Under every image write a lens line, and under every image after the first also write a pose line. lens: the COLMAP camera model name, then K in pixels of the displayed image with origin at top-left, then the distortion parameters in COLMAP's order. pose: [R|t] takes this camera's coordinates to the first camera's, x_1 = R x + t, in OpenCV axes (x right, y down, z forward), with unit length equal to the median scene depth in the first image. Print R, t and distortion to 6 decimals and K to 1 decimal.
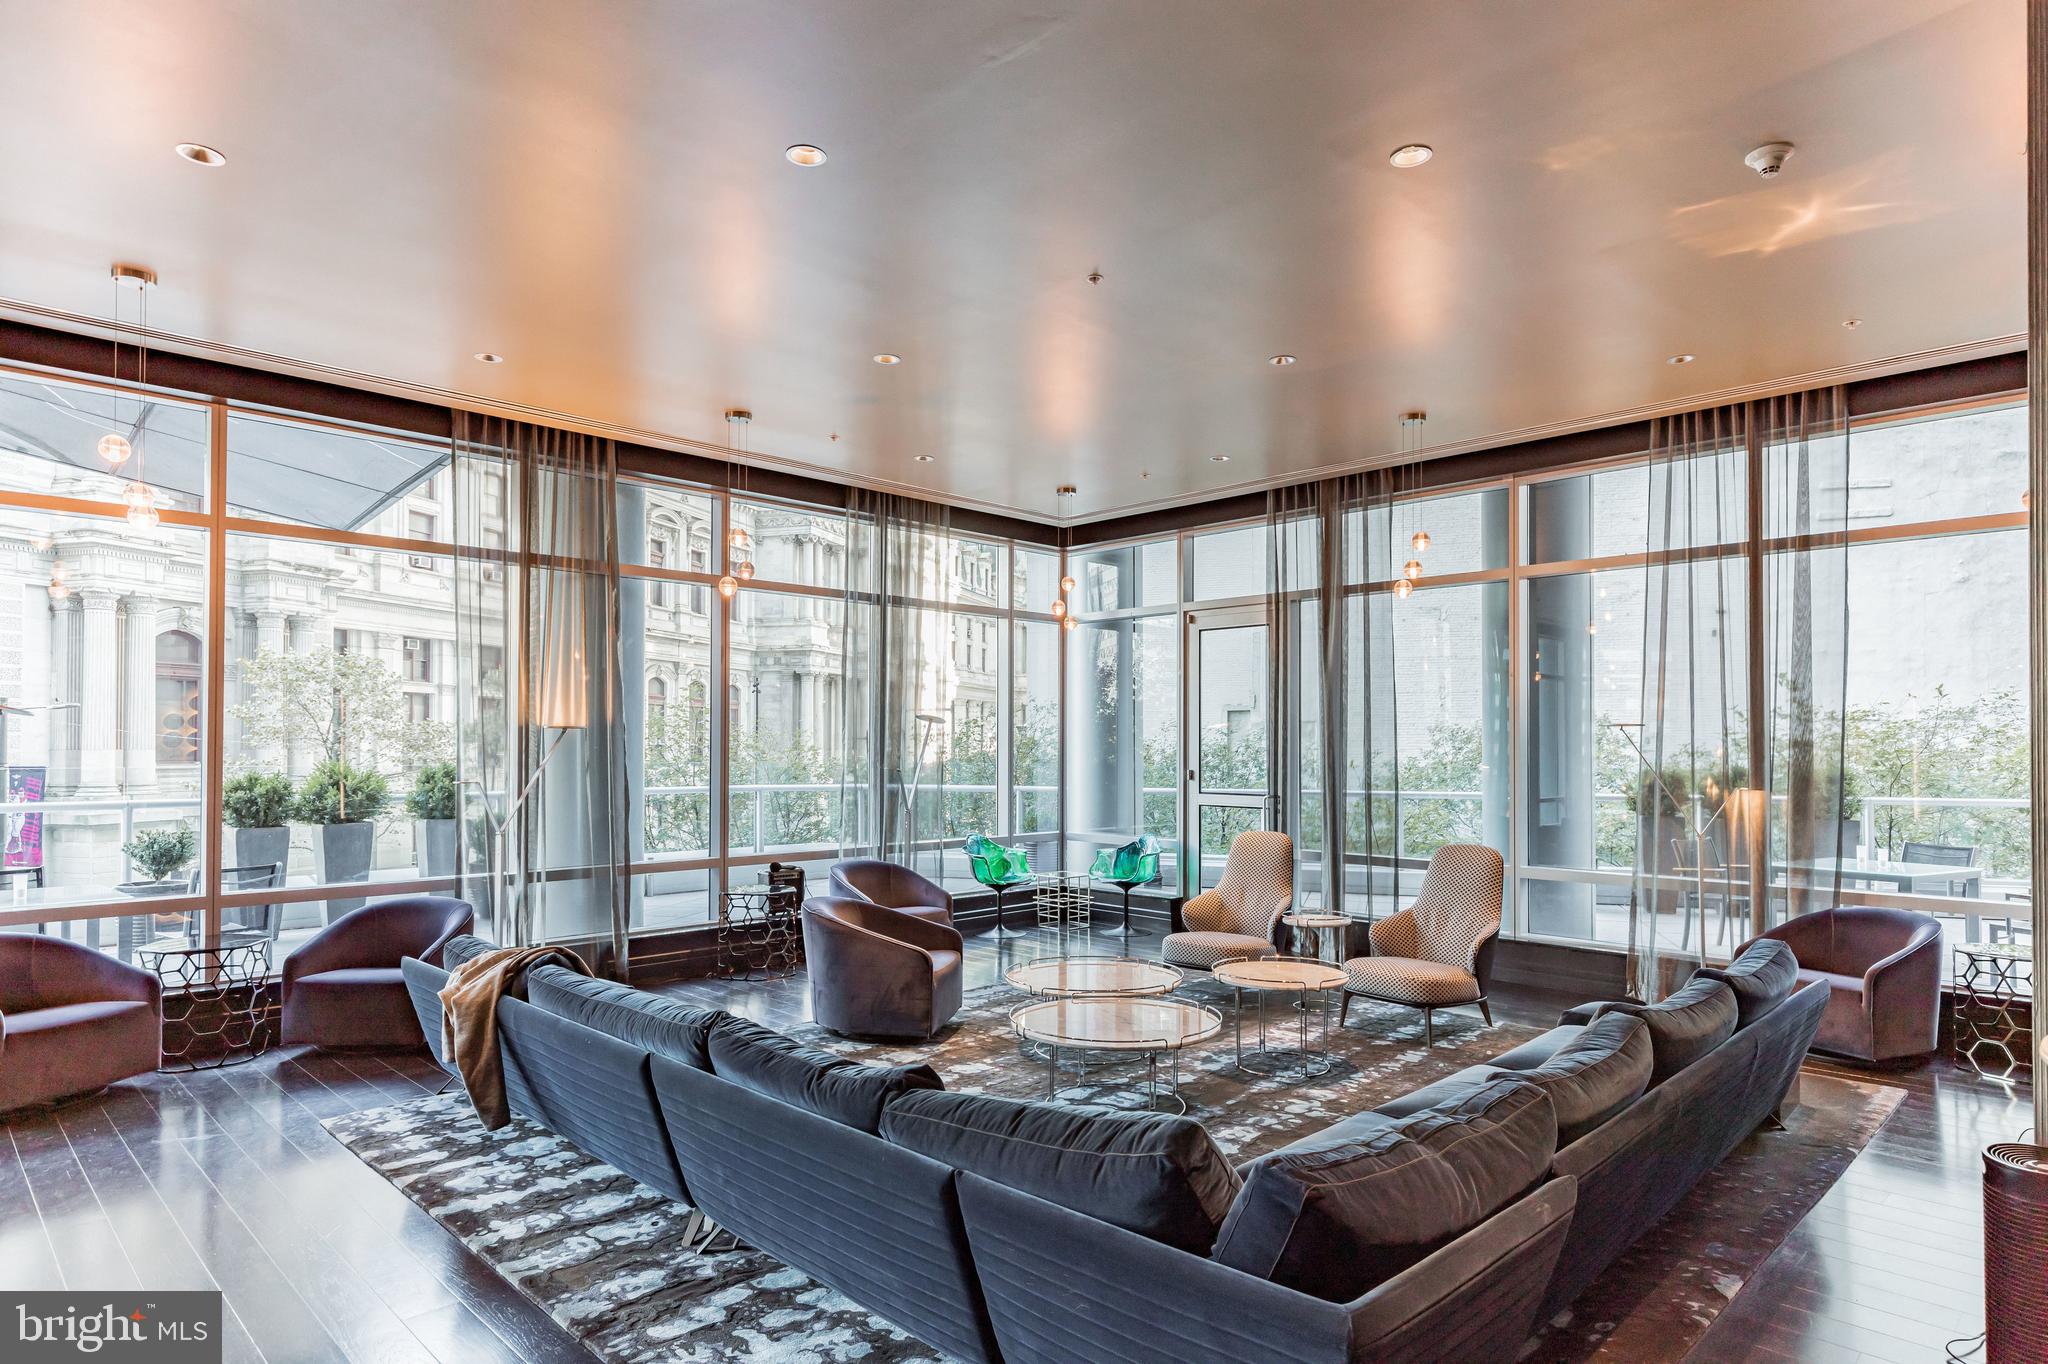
lens RADIAL K [[1143.1, 0, 997.1], [0, 1143.1, 738.1], [0, 0, 1]] dist [0.021862, -0.003077]
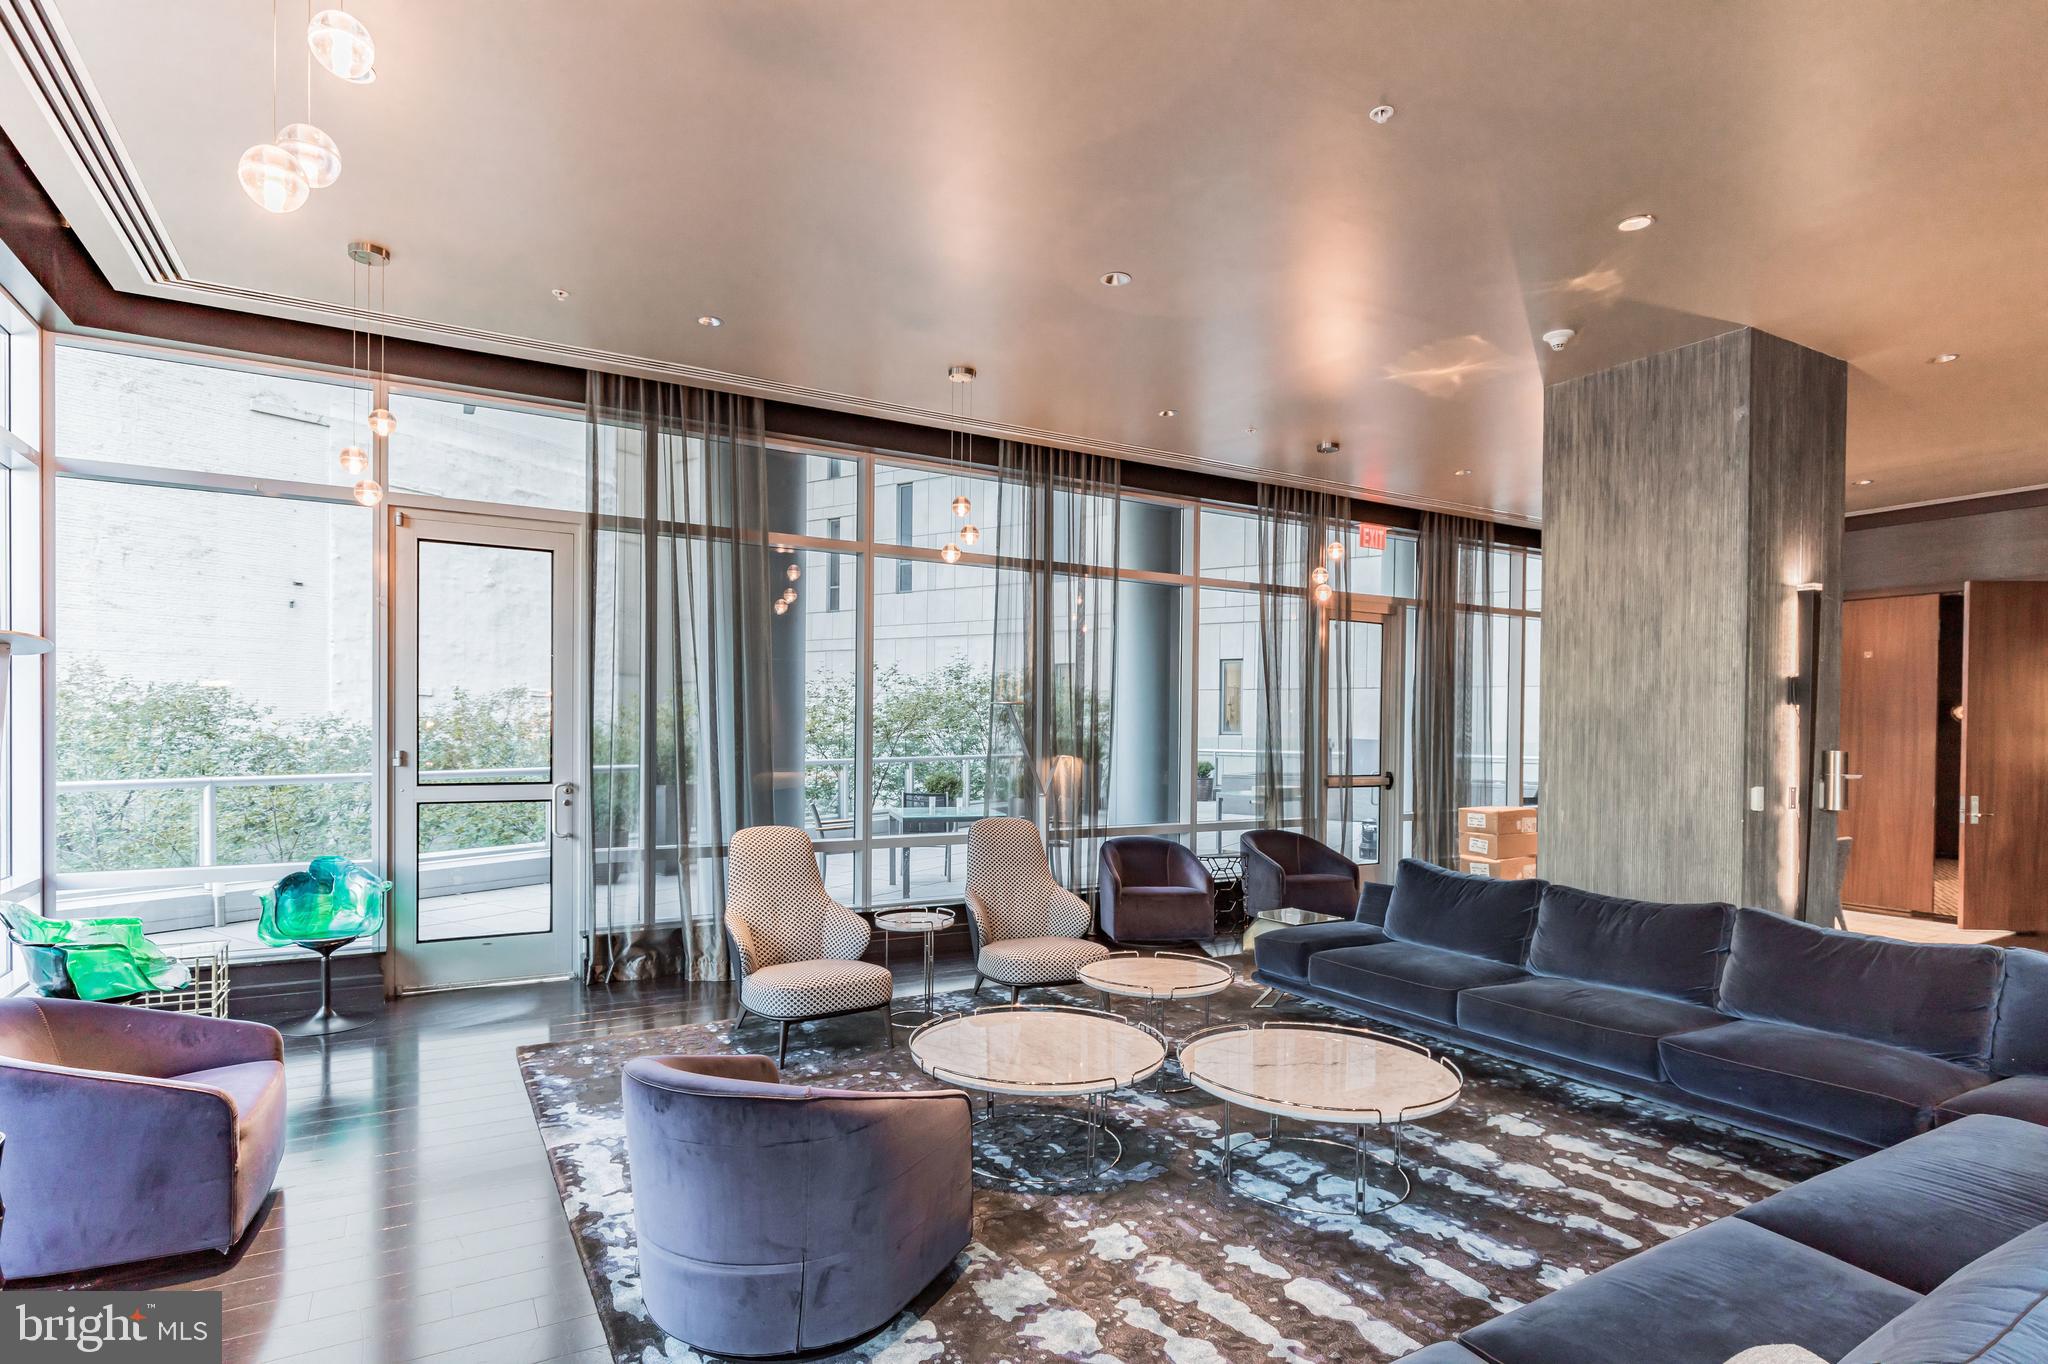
lens RADIAL K [[1047.3, 0, 999.2], [0, 1047.3, 736.0], [0, 0, 1]] dist [0.002008, -0.000627]
pose [[0.245371, -0.007453, 0.969401, -0.075336], [-0.016890, 0.999786, 0.011961, 0.001452], [-0.969282, -0.019309, 0.245193, 0.120314]]
